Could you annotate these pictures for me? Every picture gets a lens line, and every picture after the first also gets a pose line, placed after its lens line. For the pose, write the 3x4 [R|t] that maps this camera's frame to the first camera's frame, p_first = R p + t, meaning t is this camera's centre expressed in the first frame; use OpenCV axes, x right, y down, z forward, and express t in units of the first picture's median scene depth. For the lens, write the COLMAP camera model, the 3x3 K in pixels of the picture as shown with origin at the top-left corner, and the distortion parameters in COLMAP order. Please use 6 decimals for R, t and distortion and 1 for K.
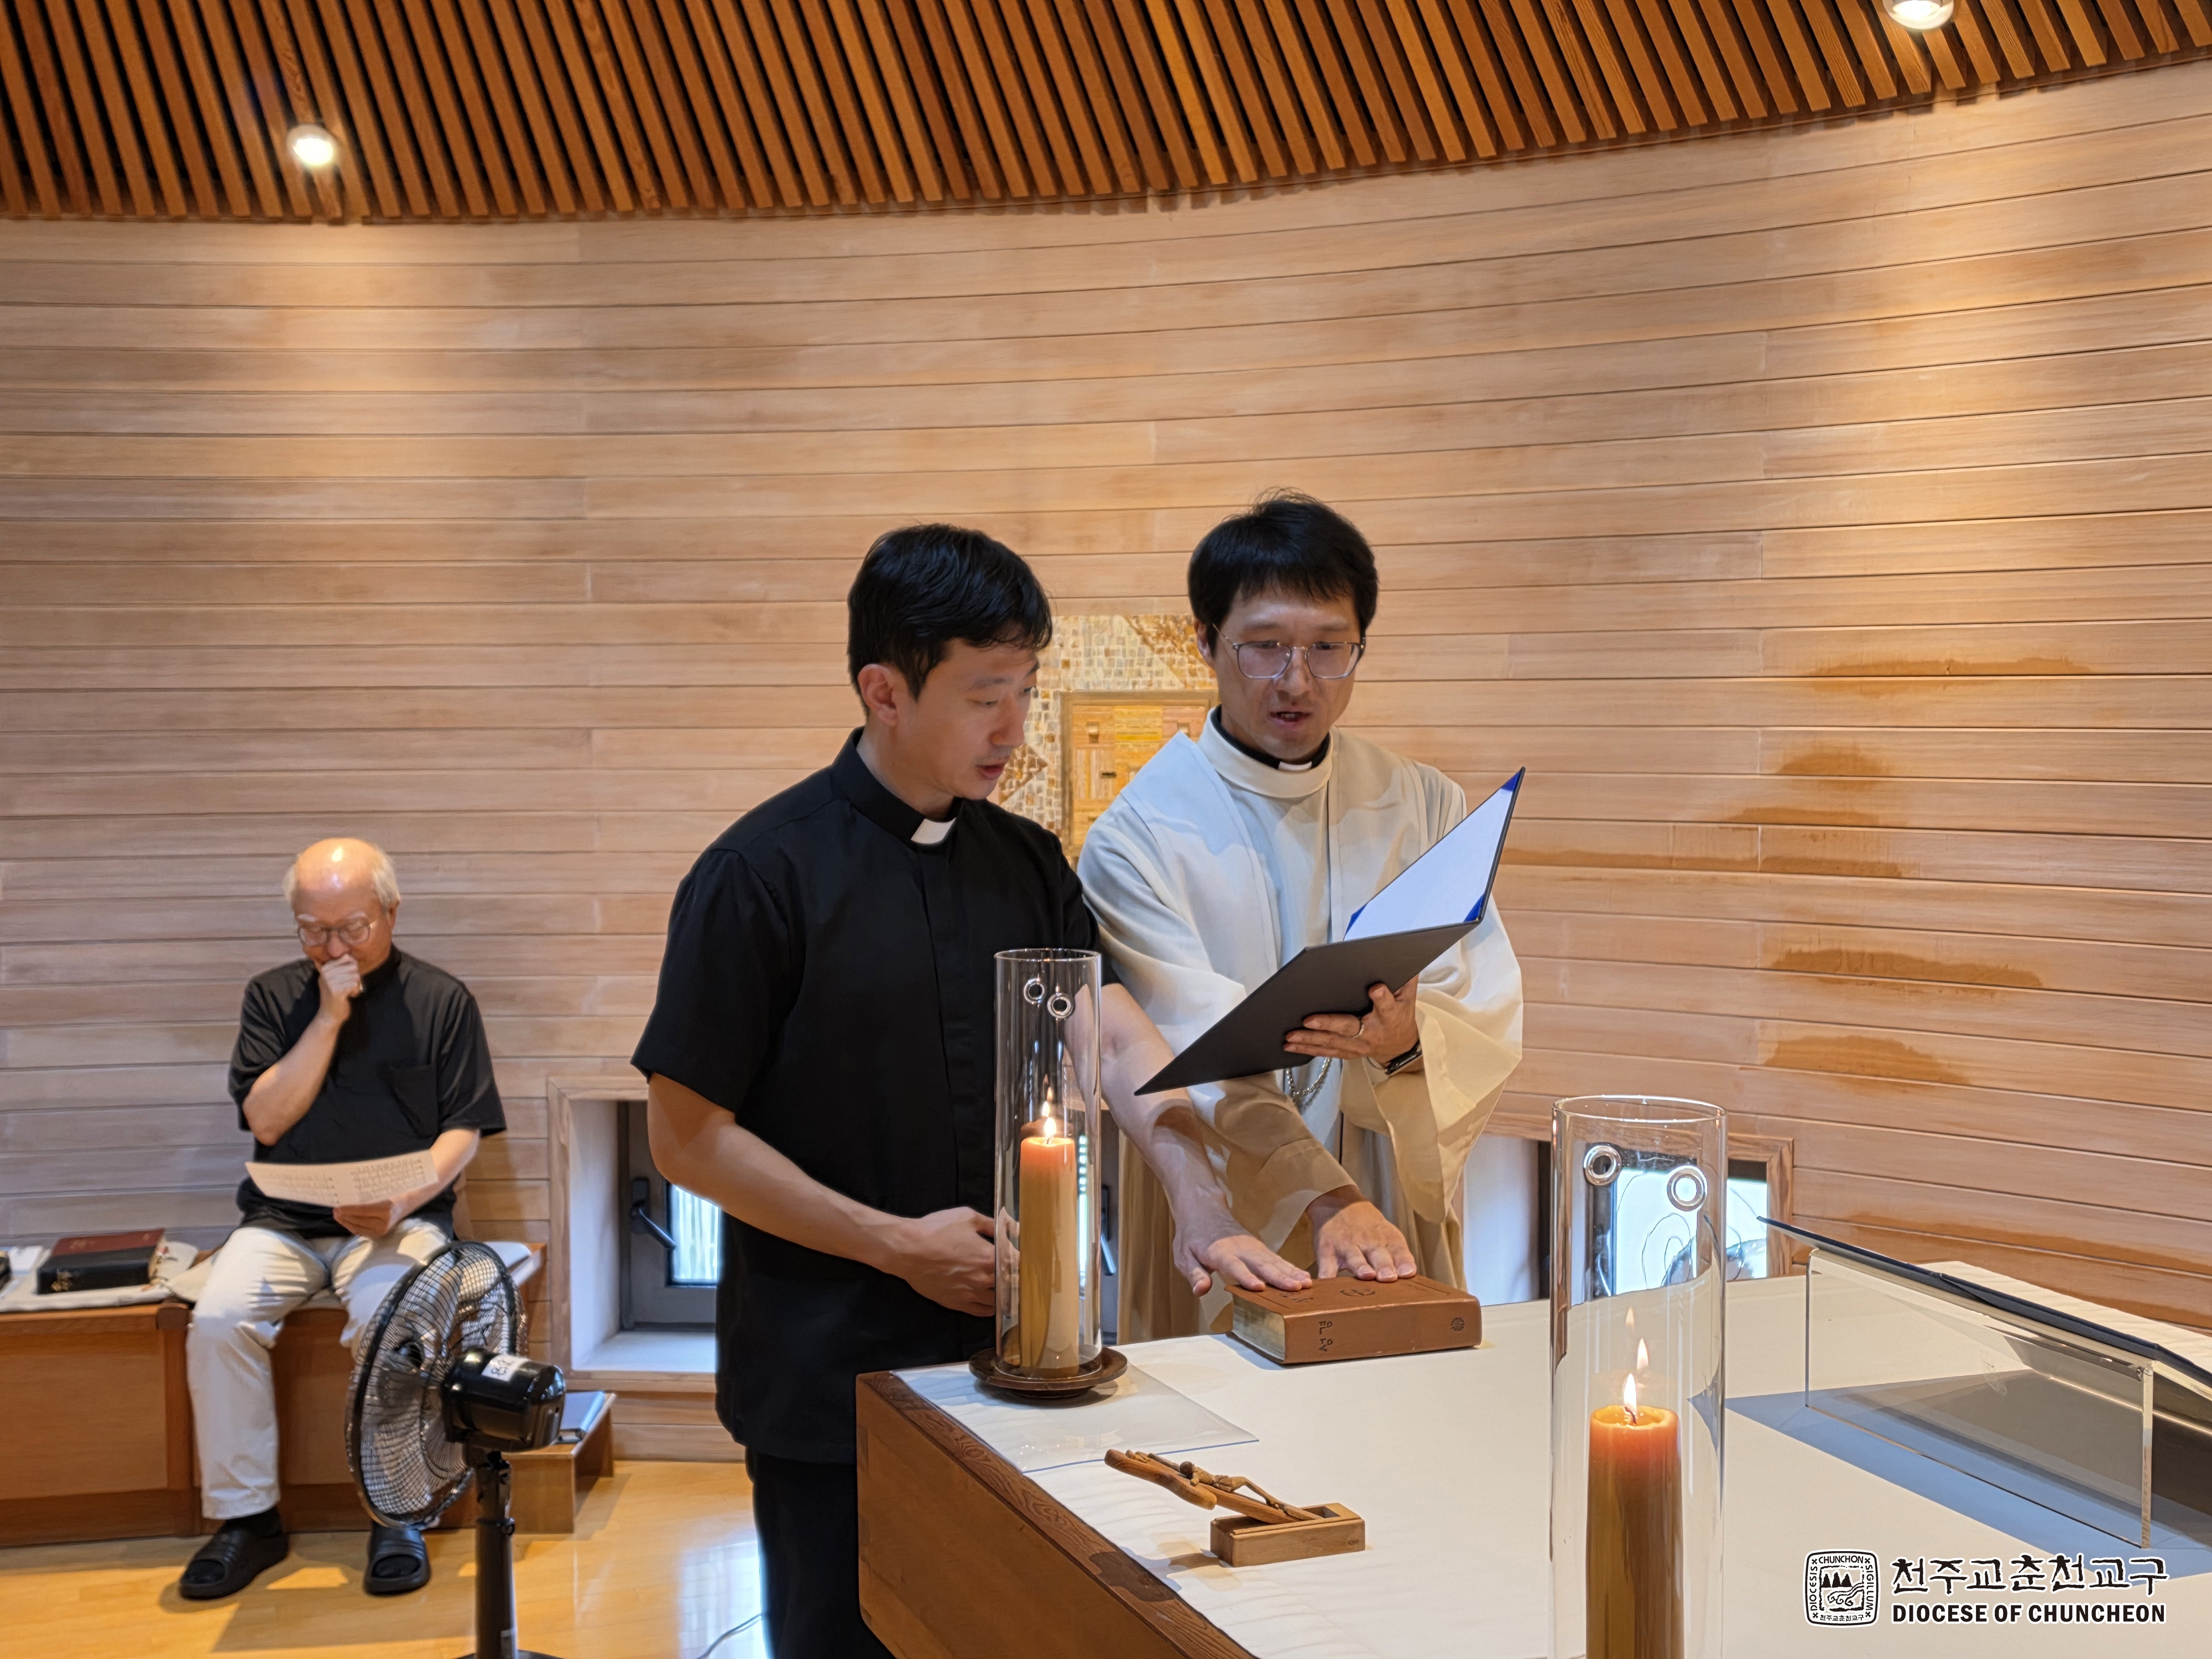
lens RADIAL K [[2660.1, 0, 1070.3], [0, 2660.1, 846.8], [0, 0, 1]] dist [0.179770, -0.385869]
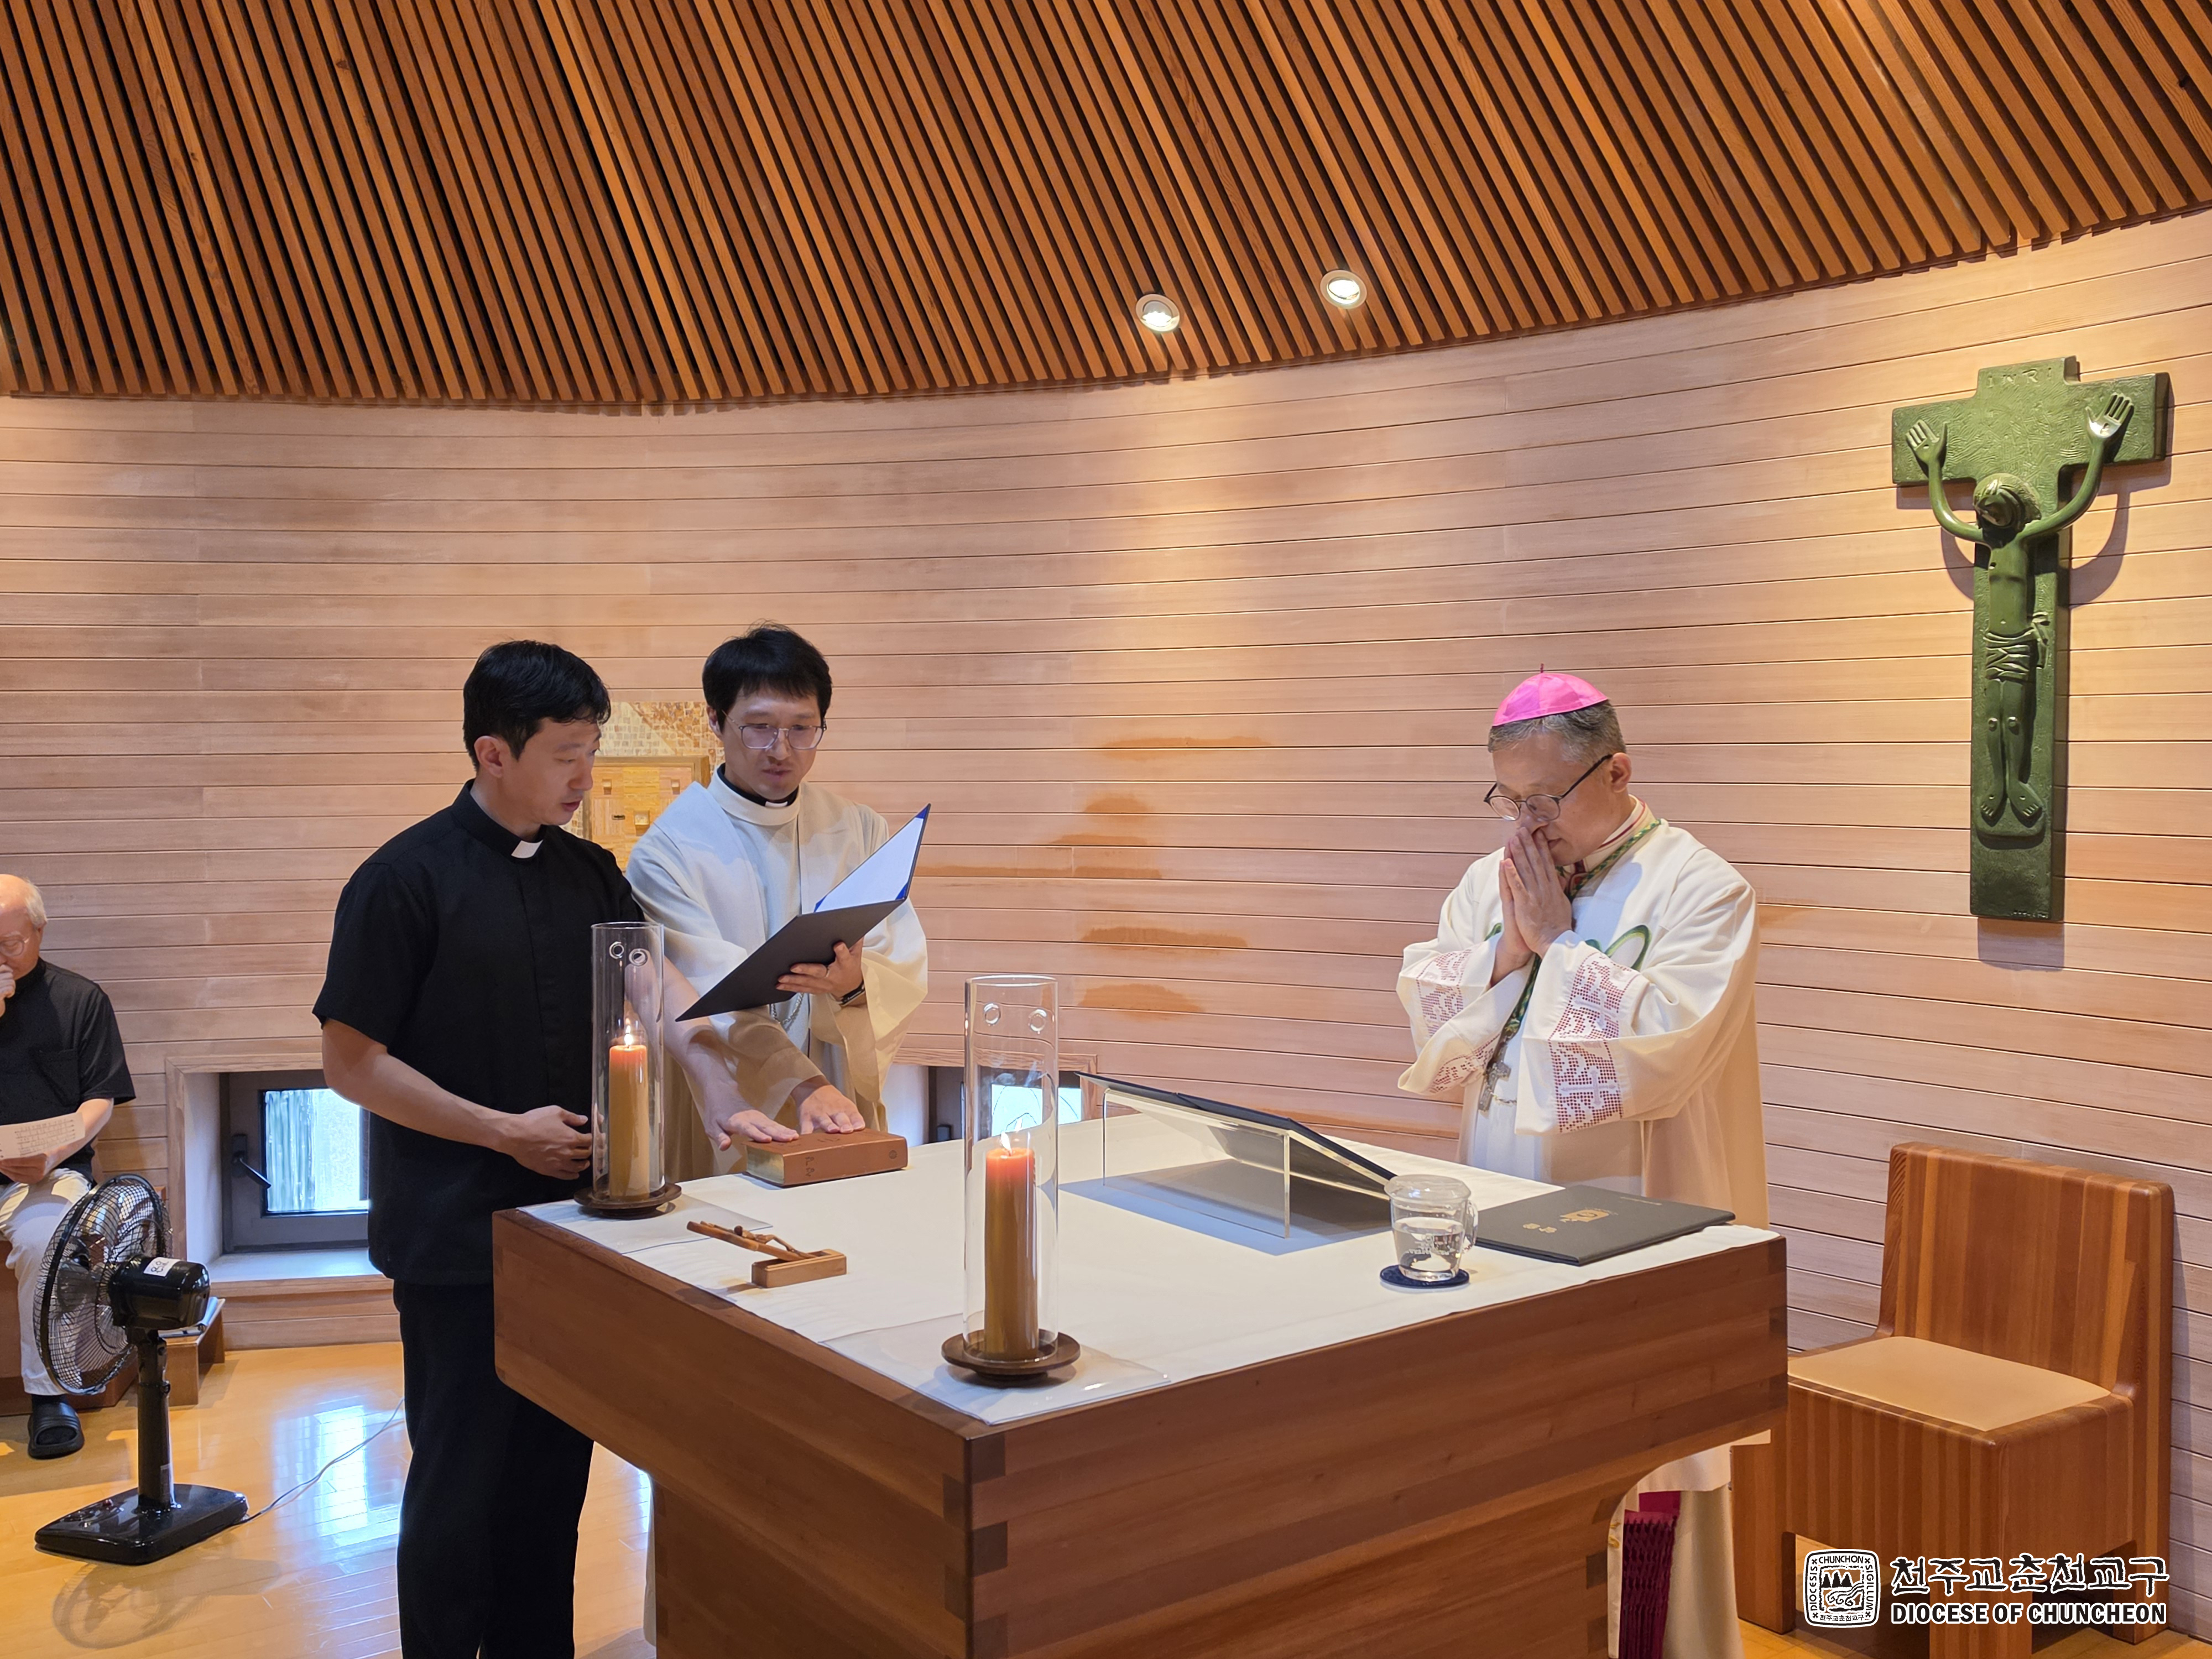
lens RADIAL K [[2059.1, 0, 1106.0], [0, 2059.1, 829.5], [0, 0, 1]] dist [0.143123, -0.238667]
pose [[0.964178, -0.010368, 0.265054, -0.030672], [0.017388, 0.999557, -0.024151, 0.010583], [-0.264686, 0.027895, 0.963931, -0.115161]]
